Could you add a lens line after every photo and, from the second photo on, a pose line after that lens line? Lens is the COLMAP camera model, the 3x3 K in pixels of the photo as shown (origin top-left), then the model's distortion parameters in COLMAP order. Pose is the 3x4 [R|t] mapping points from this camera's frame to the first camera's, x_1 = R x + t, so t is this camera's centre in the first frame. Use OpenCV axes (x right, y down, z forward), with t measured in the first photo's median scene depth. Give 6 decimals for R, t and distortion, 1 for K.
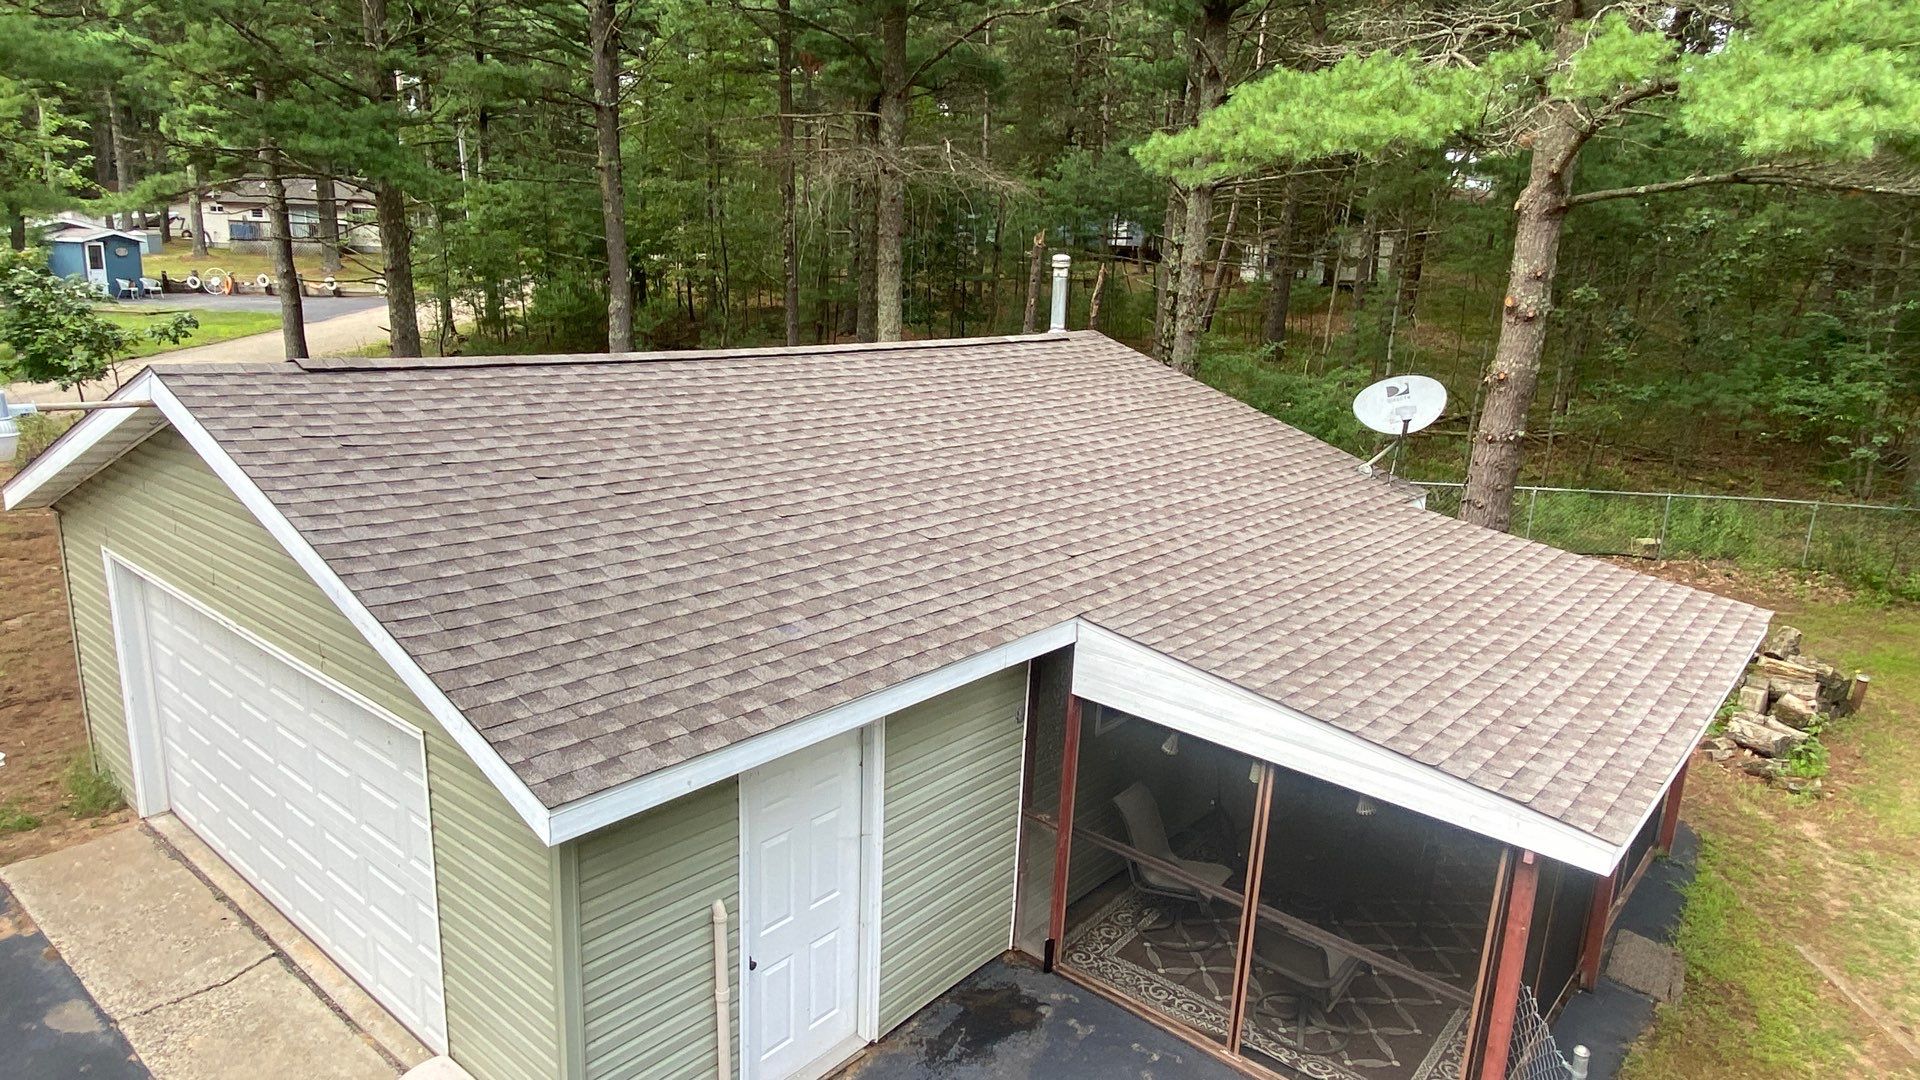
lens RADIAL K [[1170.5, 0, 953.0], [0, 1170.5, 542.4], [0, 0, 1]] dist [0.095626, -0.114532]
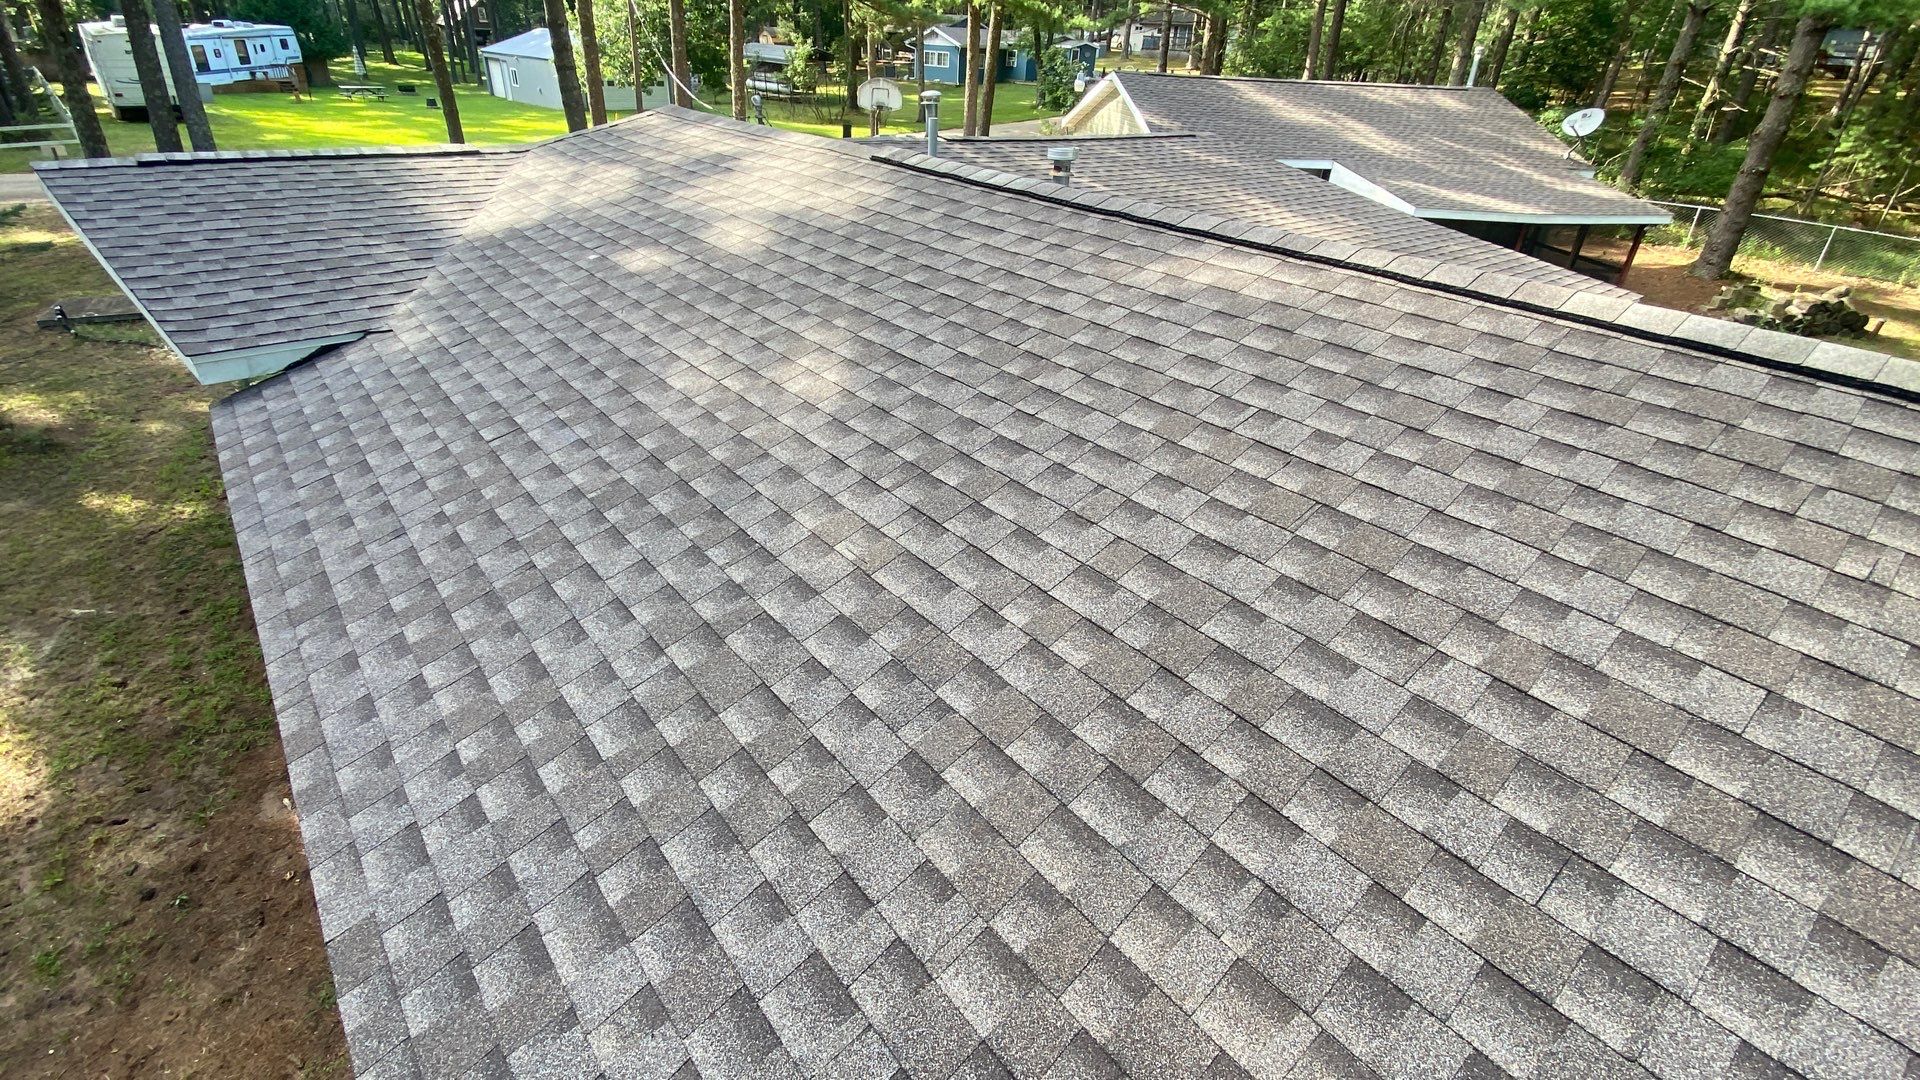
lens RADIAL K [[869.2, 0, 960.0], [0, 869.2, 540.0], [0, 0, 1]] dist [-0.012668, -0.000829]
pose [[0.756464, 0.328561, -0.565517, 0.815145], [-0.171356, 0.934018, 0.313444, 0.375851], [0.631188, -0.140205, 0.762852, -1.303612]]
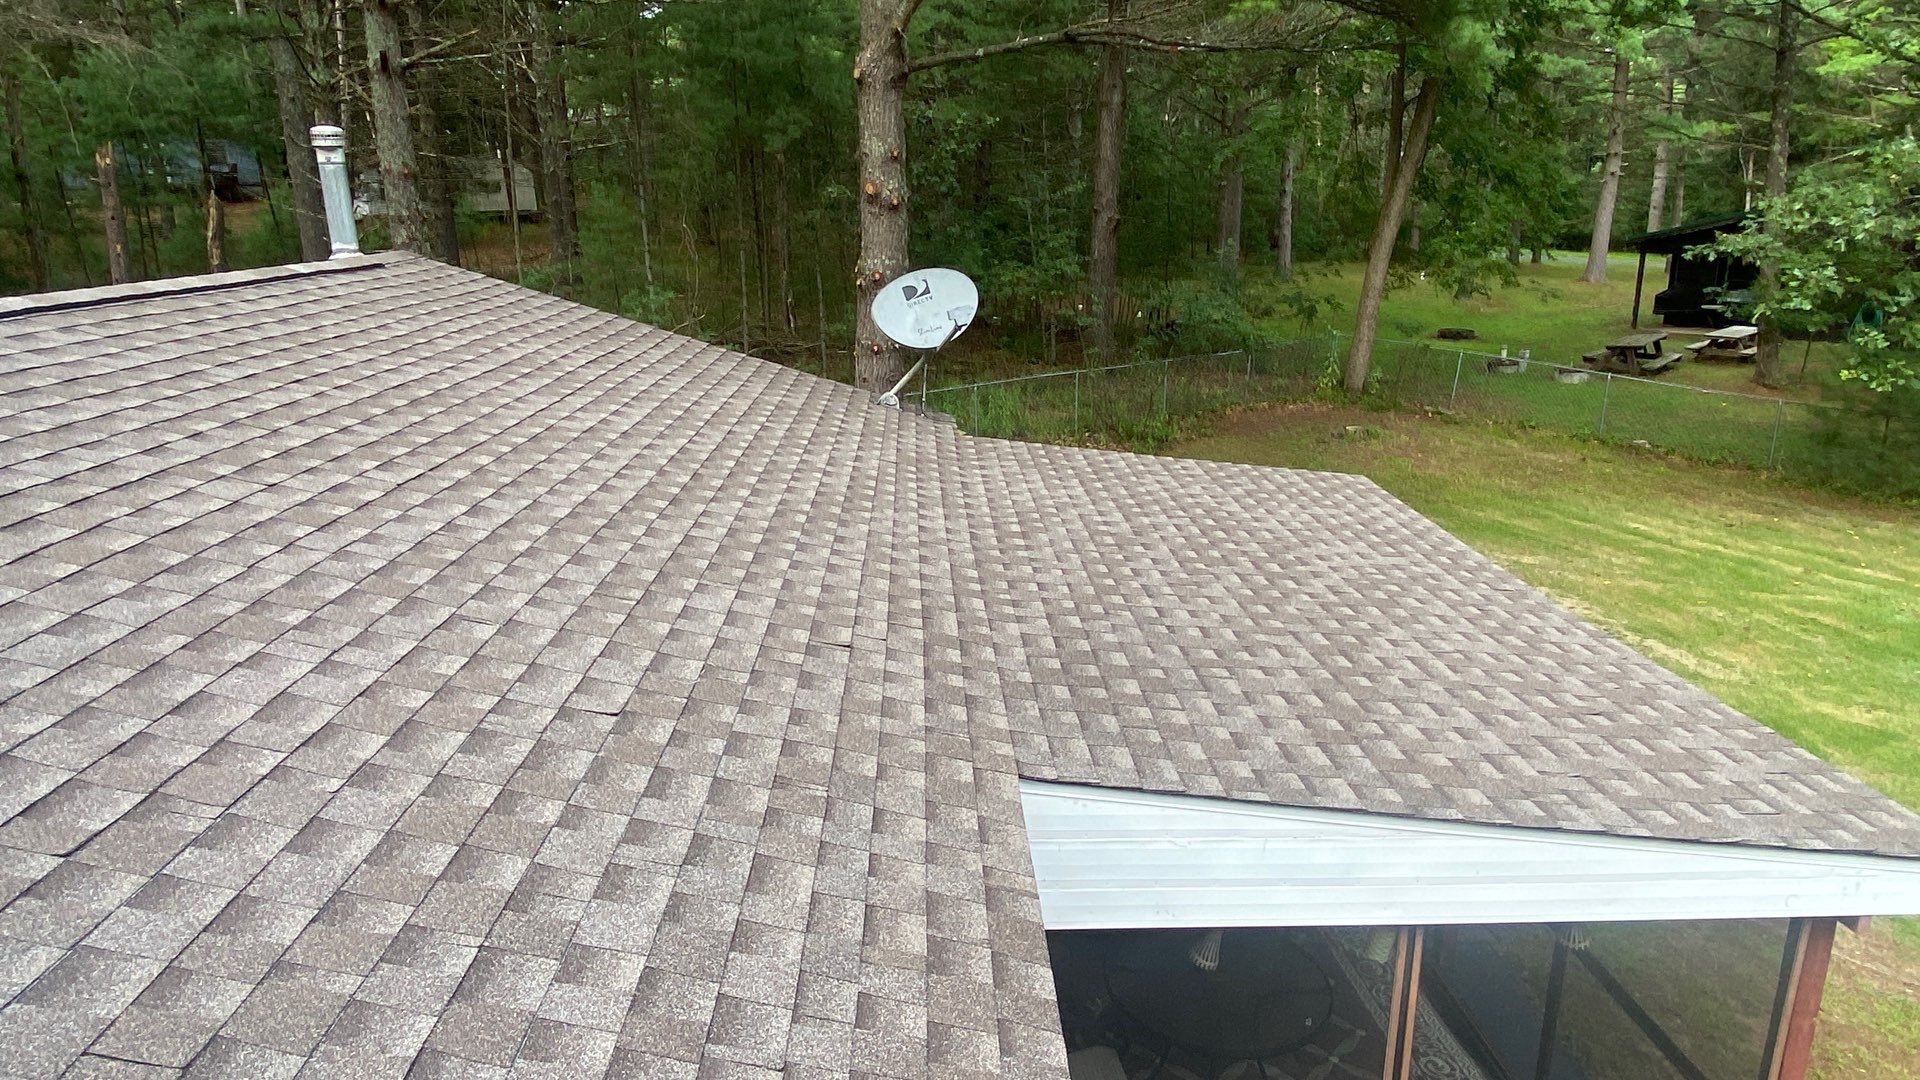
lens RADIAL K [[1170.5, 0, 953.0], [0, 1170.5, 542.4], [0, 0, 1]] dist [0.095626, -0.114532]
pose [[0.743810, -0.237044, 0.624946, -0.148659], [0.207414, 0.970701, 0.121325, -0.073633], [-0.635394, 0.039379, 0.771183, 0.524523]]
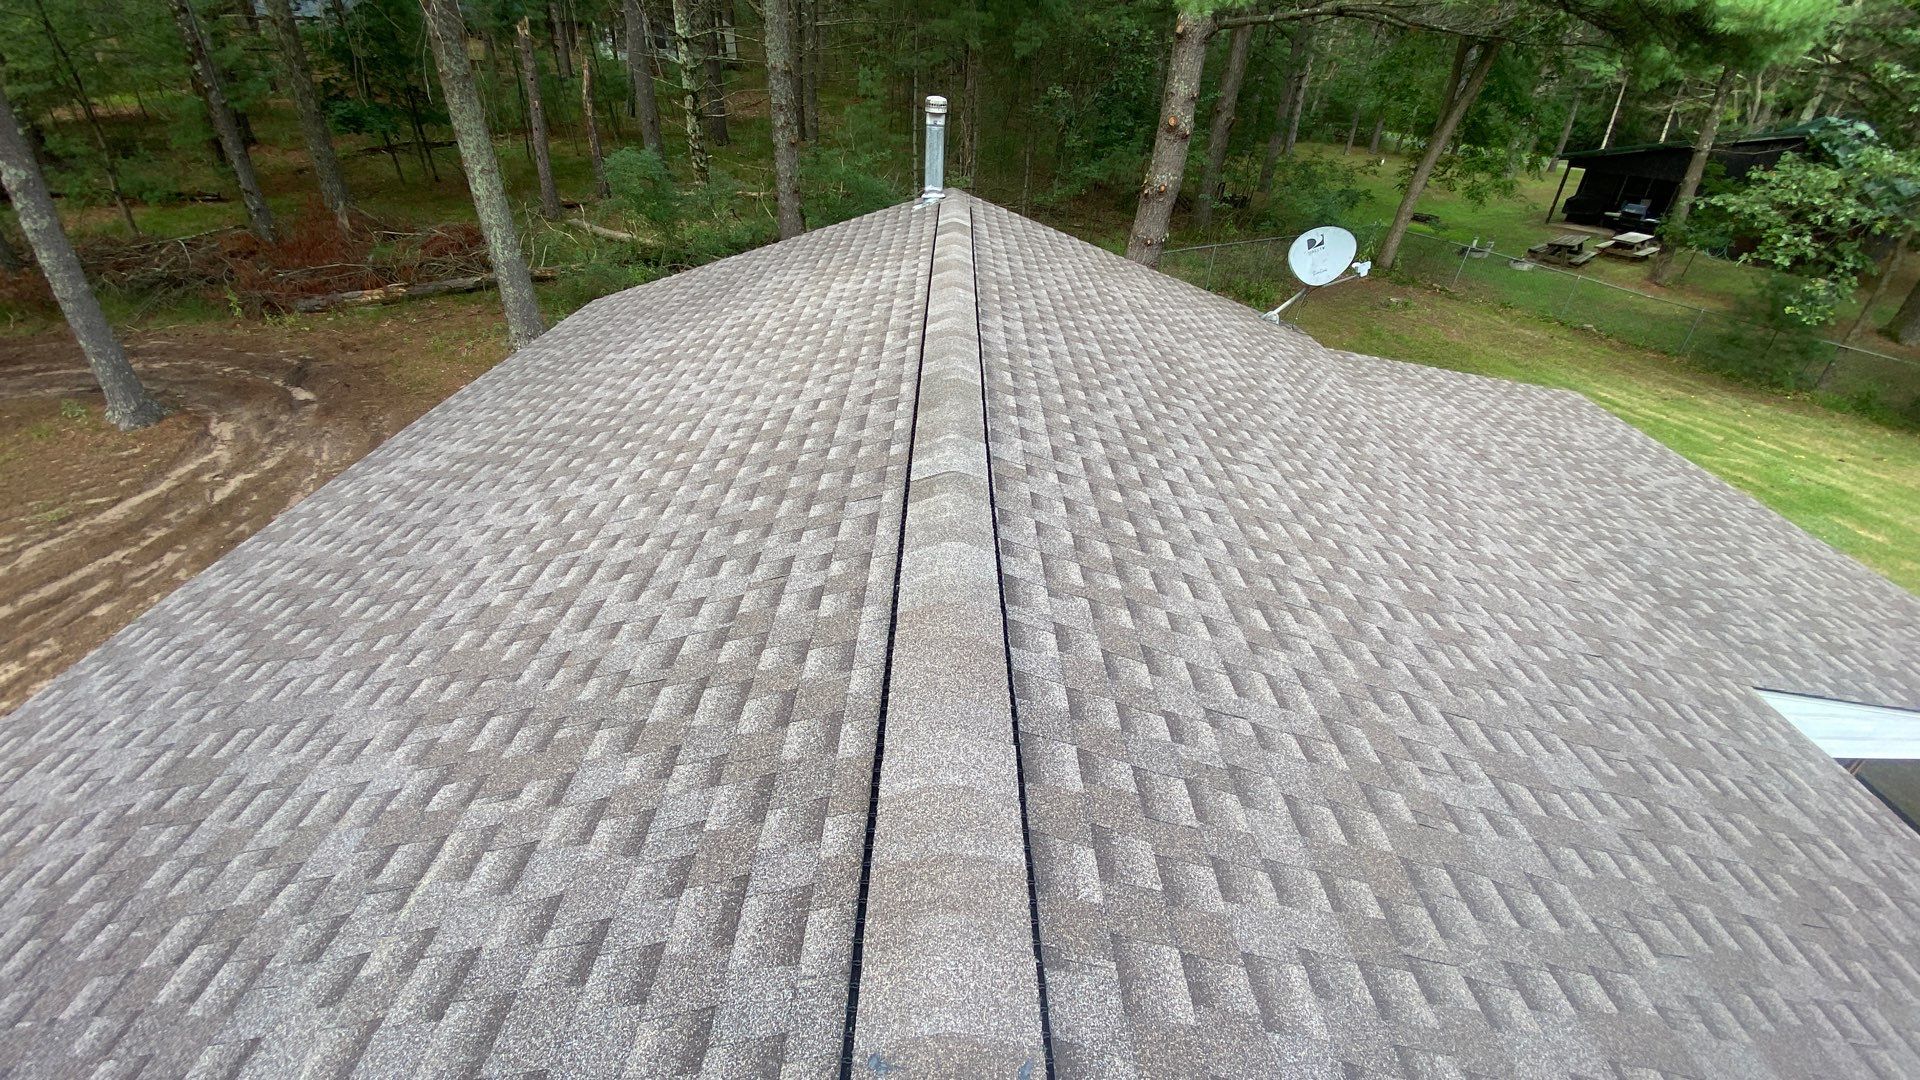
lens RADIAL K [[786.7, 0, 960.0], [0, 786.7, 540.0], [0, 0, 1]] dist [0.023638, -0.023989]
pose [[0.761196, -0.346942, 0.547916, -0.466755], [0.142118, 0.913571, 0.381037, -0.257398], [-0.632759, -0.212175, 0.744714, 0.776397]]
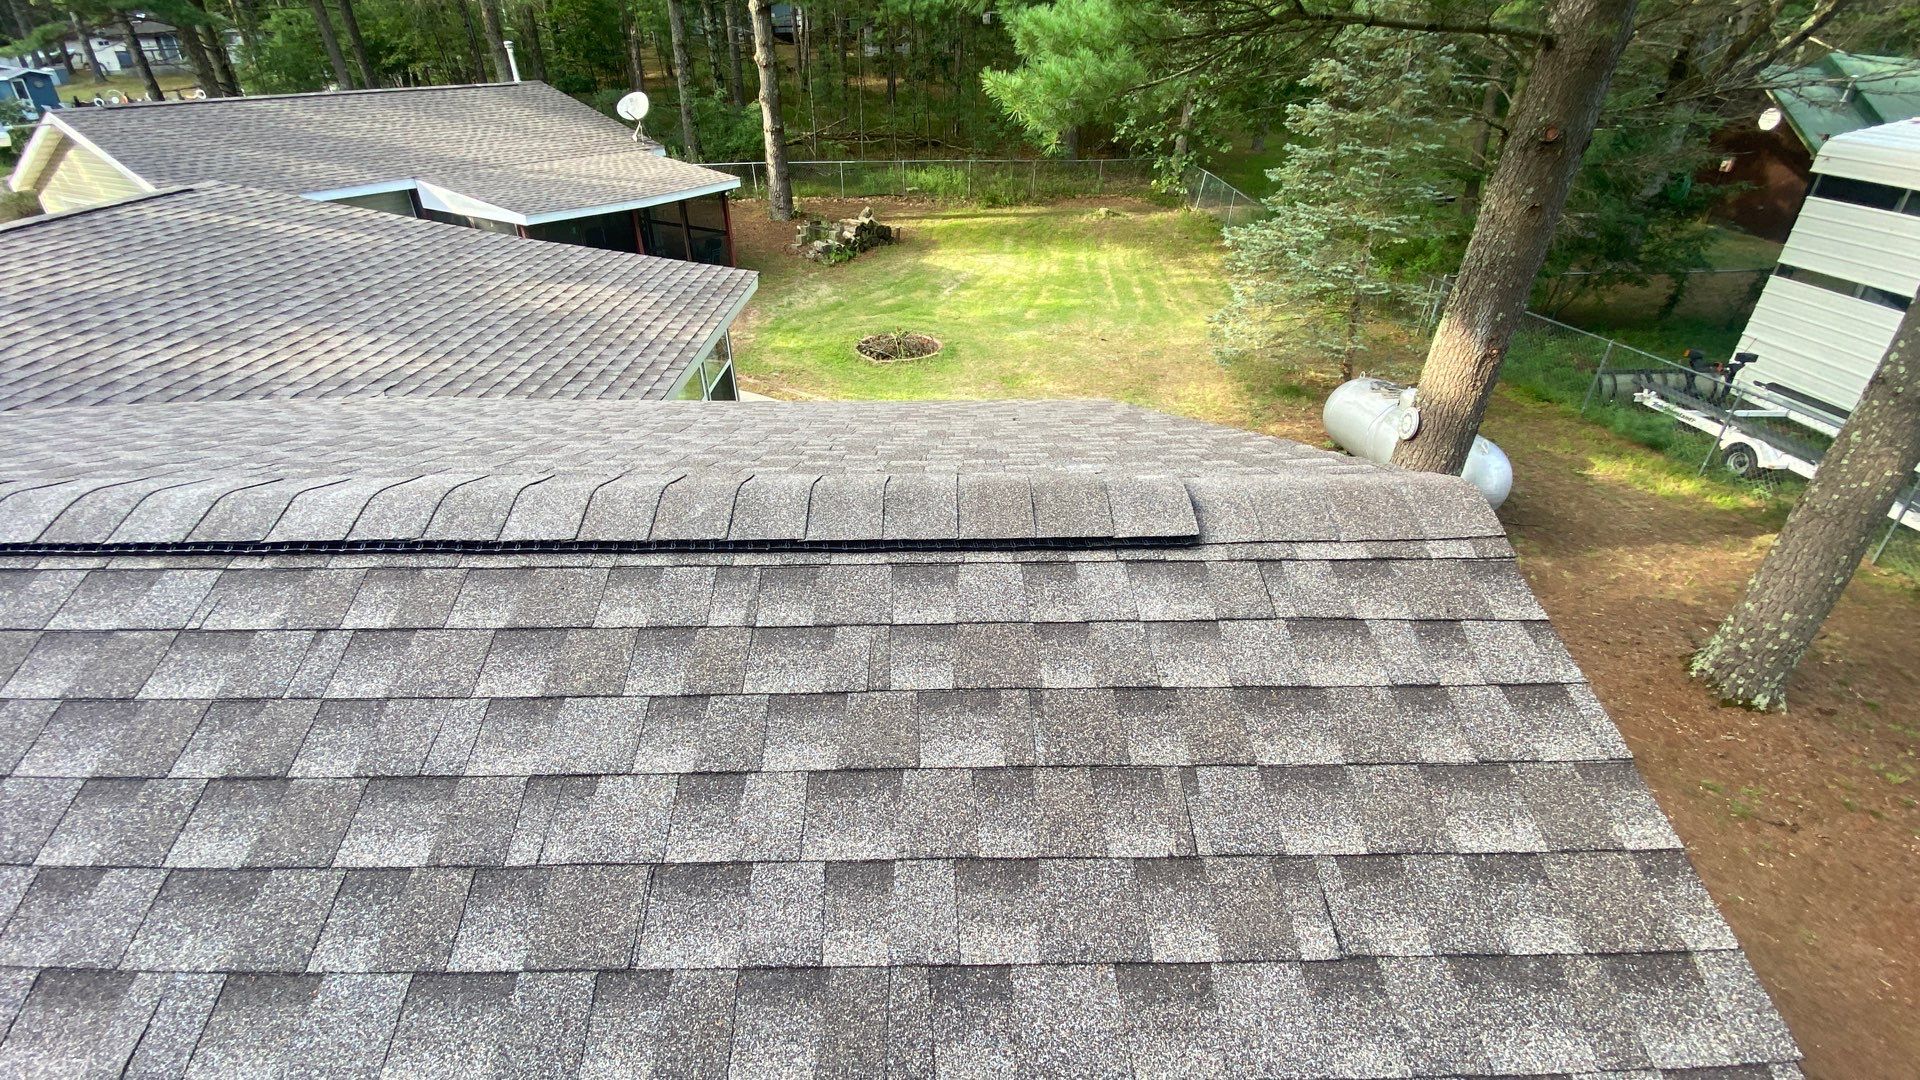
lens RADIAL K [[777.1, 0, 940.0], [0, 777.1, 543.1], [0, 0, 1]] dist [0.031716, -0.022970]
pose [[0.980849, -0.134929, 0.140464, 0.797809], [0.082364, 0.940856, 0.328644, 0.308057], [-0.176500, -0.310781, 0.933950, -1.096226]]
